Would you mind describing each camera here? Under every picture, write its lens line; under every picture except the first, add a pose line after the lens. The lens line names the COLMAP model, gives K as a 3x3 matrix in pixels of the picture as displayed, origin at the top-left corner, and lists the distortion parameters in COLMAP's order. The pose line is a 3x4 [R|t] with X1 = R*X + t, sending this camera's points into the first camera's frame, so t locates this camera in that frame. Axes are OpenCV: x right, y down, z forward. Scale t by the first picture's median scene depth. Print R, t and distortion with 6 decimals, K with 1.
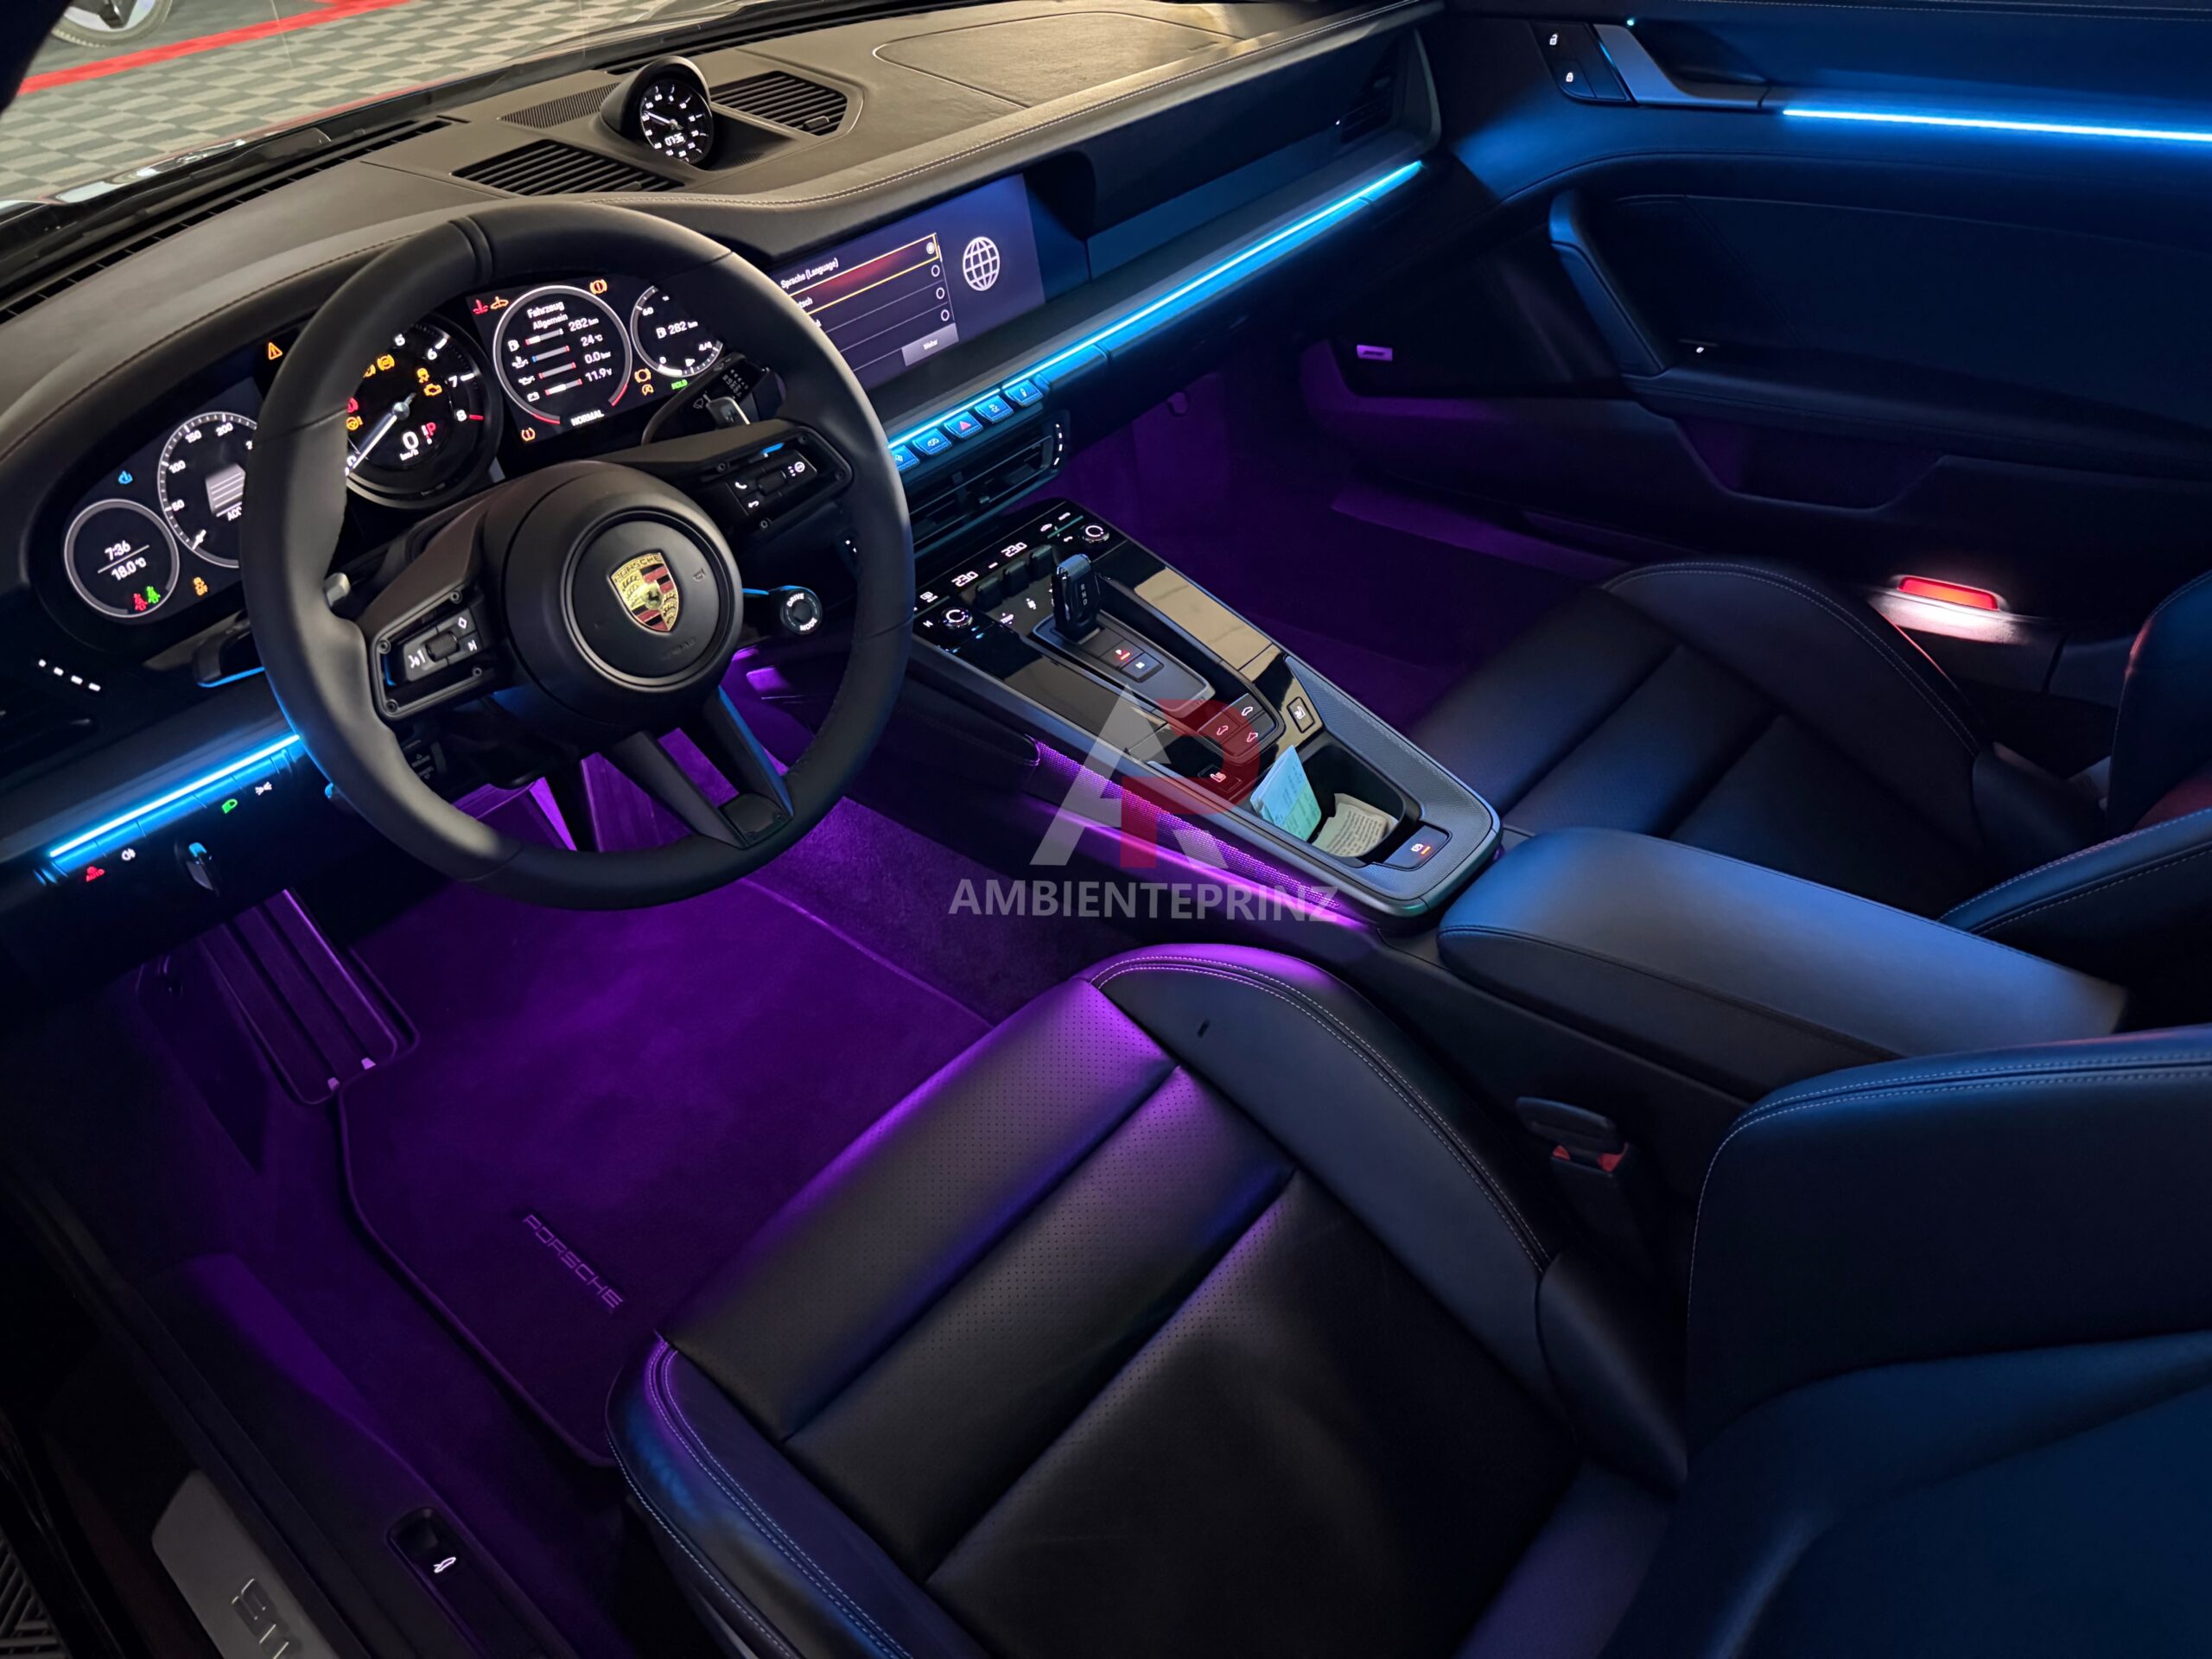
lens RADIAL K [[1557.3, 0, 1104.7], [0, 1557.3, 829.7], [0, 0, 1]] dist [0.038032, -0.037473]
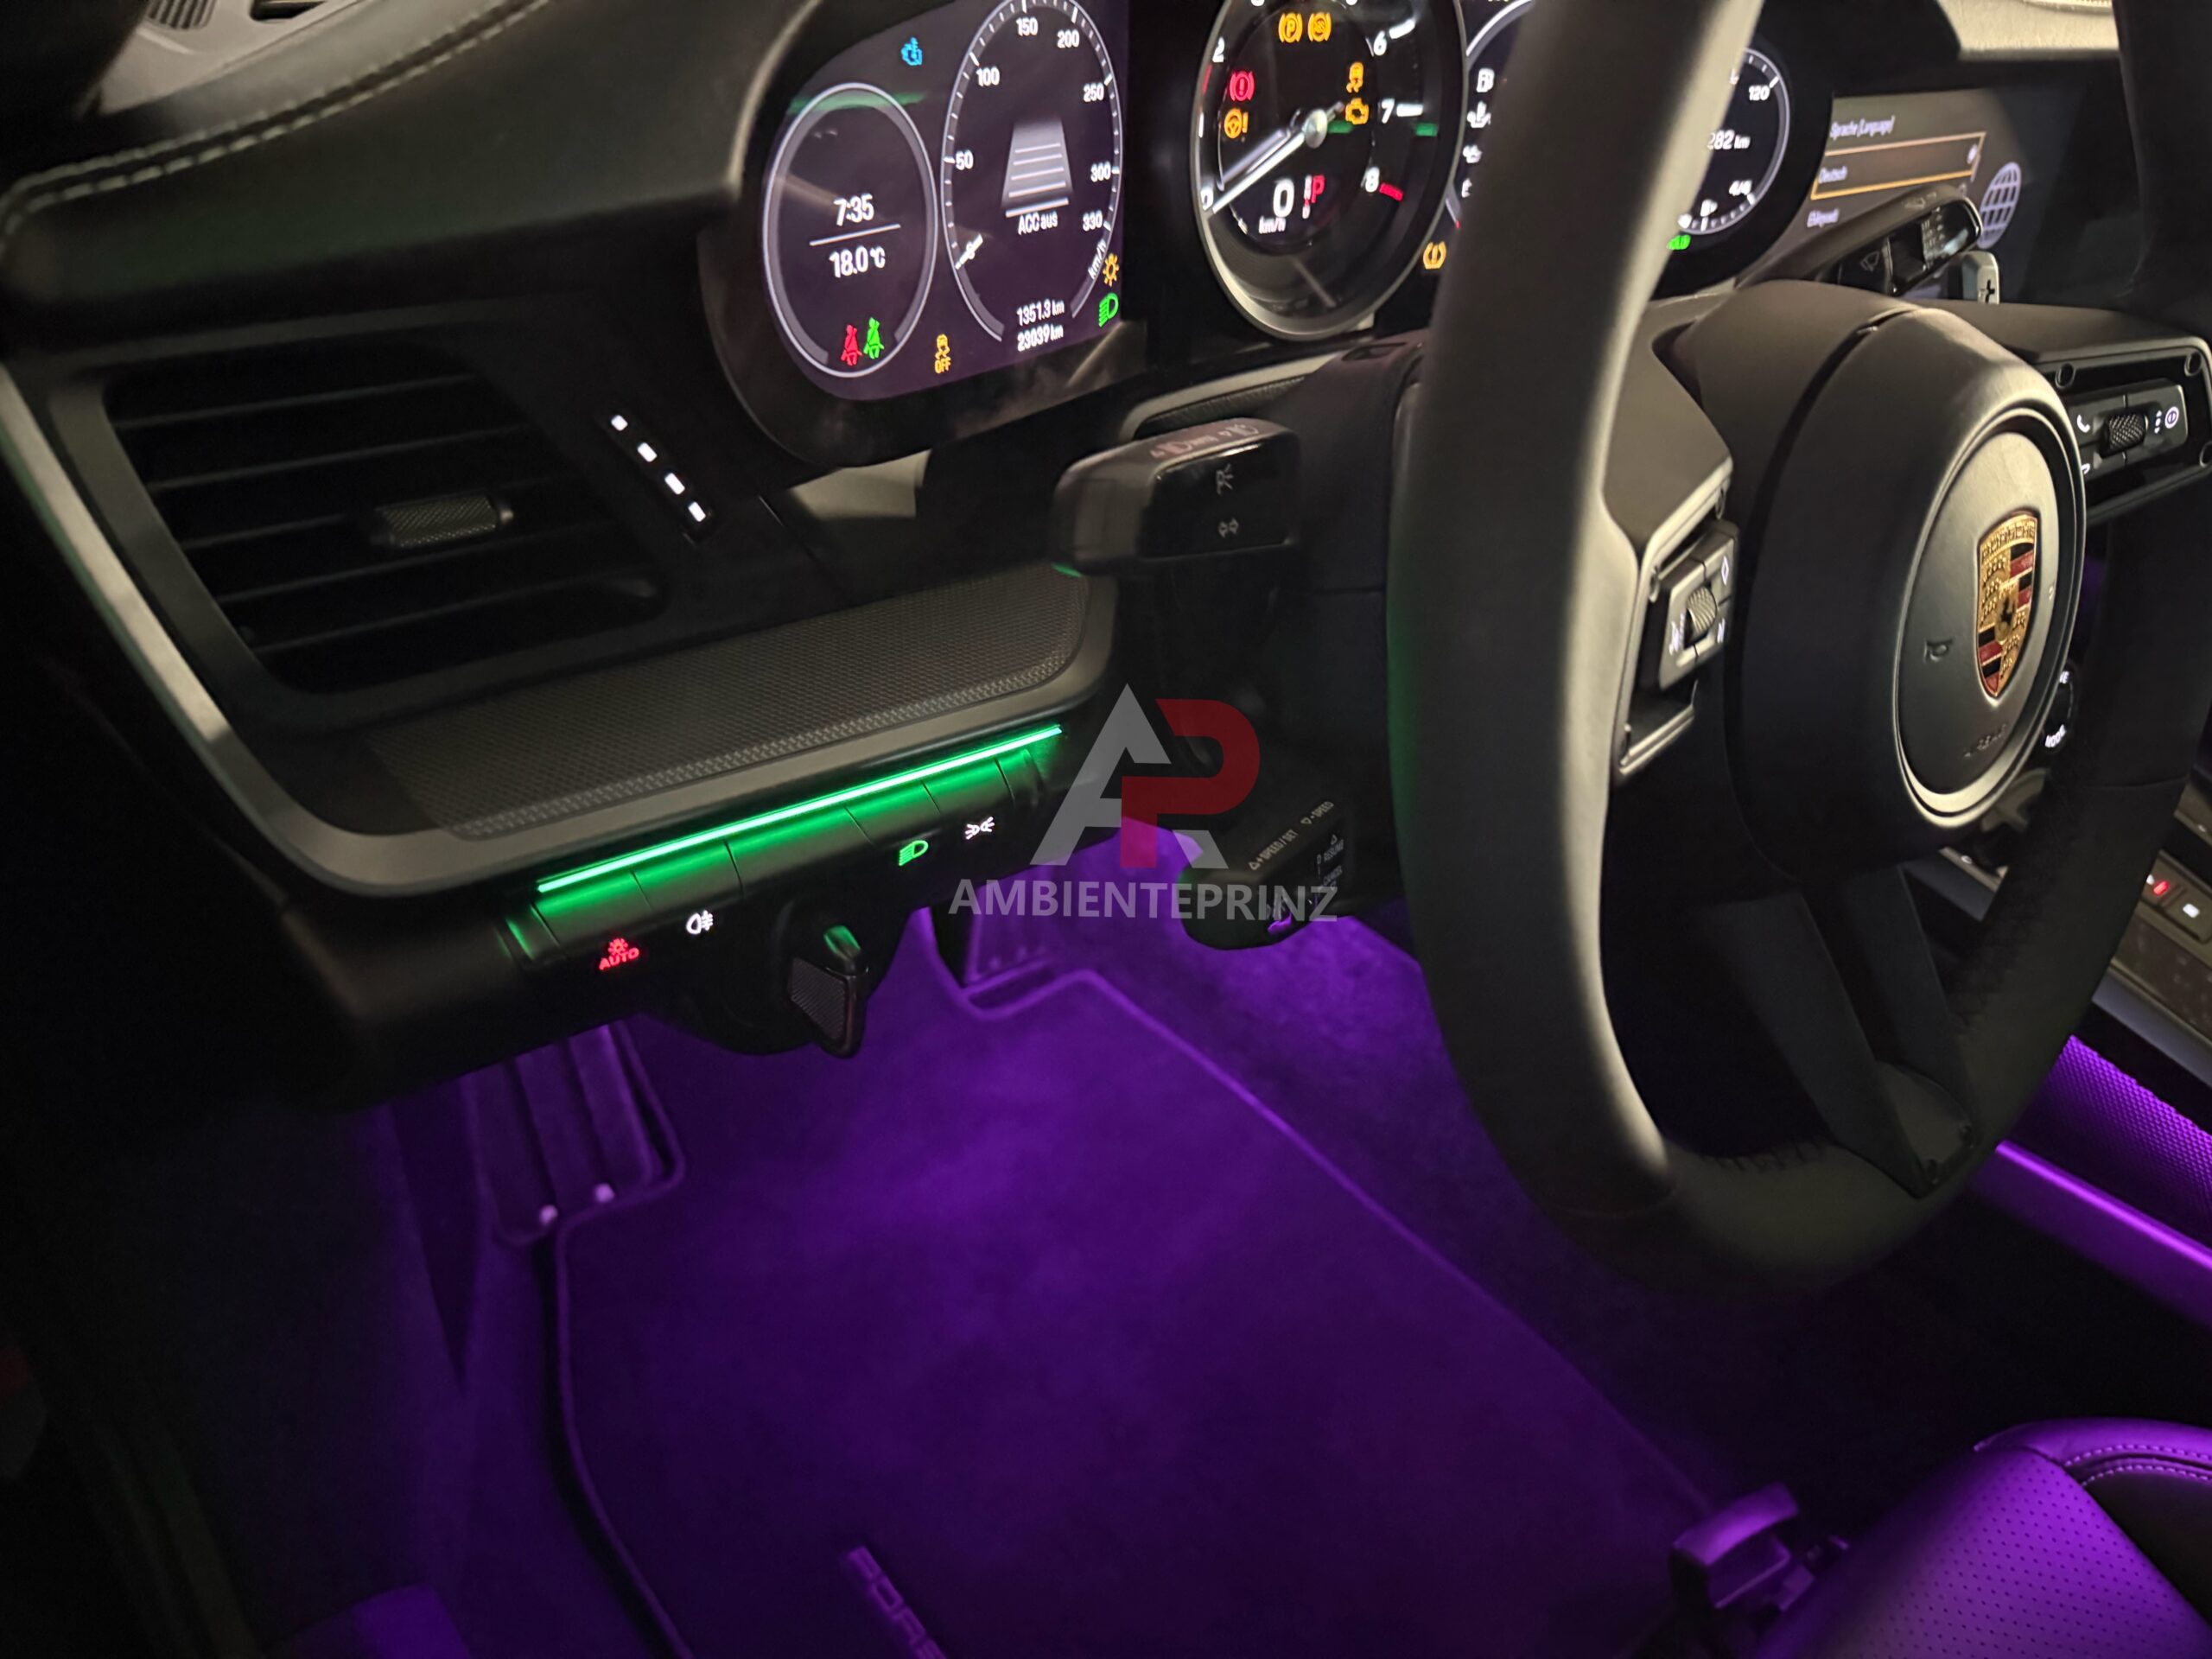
lens RADIAL K [[1568.2, 0, 1111.9], [0, 1568.2, 827.9], [0, 0, 1]] dist [0.052305, -0.065039]
pose [[0.971291, 0.237896, 0.000208, -0.415353], [-0.237400, 0.969324, -0.063660, -0.005862], [-0.015346, 0.061783, 0.997972, 0.468111]]
